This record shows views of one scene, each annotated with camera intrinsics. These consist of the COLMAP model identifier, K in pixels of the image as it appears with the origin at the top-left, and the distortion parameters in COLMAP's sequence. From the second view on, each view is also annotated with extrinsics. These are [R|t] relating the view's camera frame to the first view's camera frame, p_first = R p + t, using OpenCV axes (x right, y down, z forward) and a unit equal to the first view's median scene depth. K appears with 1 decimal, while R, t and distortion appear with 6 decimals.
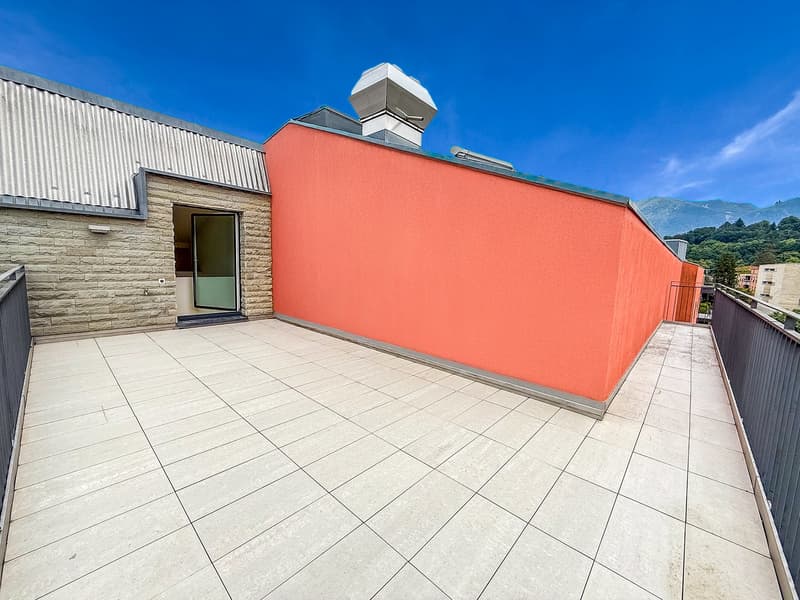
lens RADIAL K [[319.8, 0, 398.0], [0, 319.8, 302.7], [0, 0, 1]] dist [0.000720, 0.000203]
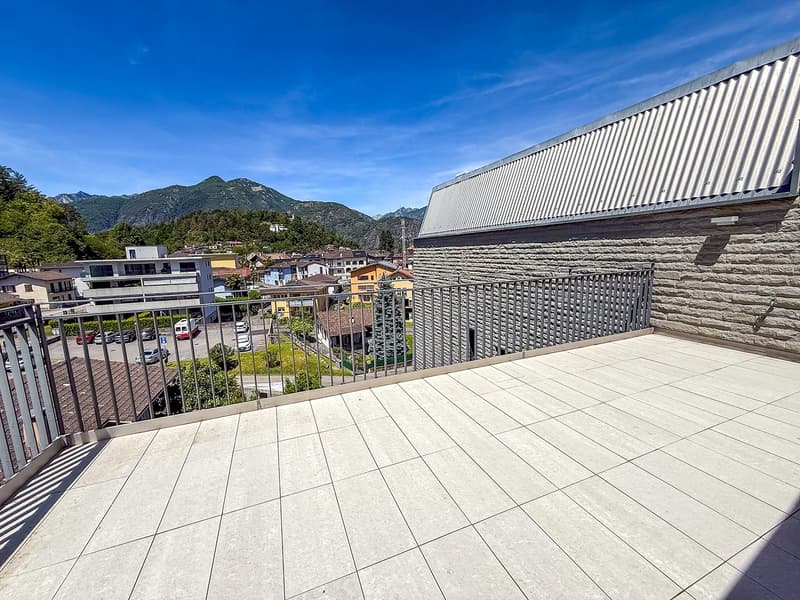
lens RADIAL K [[319.8, 0, 399.8], [0, 319.8, 298.0], [0, 0, 1]] dist [0.000720, 0.000203]
pose [[-0.430932, 0.106089, -0.896126, 0.237639], [-0.100624, 0.981222, 0.164552, -0.086200], [0.896757, 0.161083, -0.412165, 0.630632]]
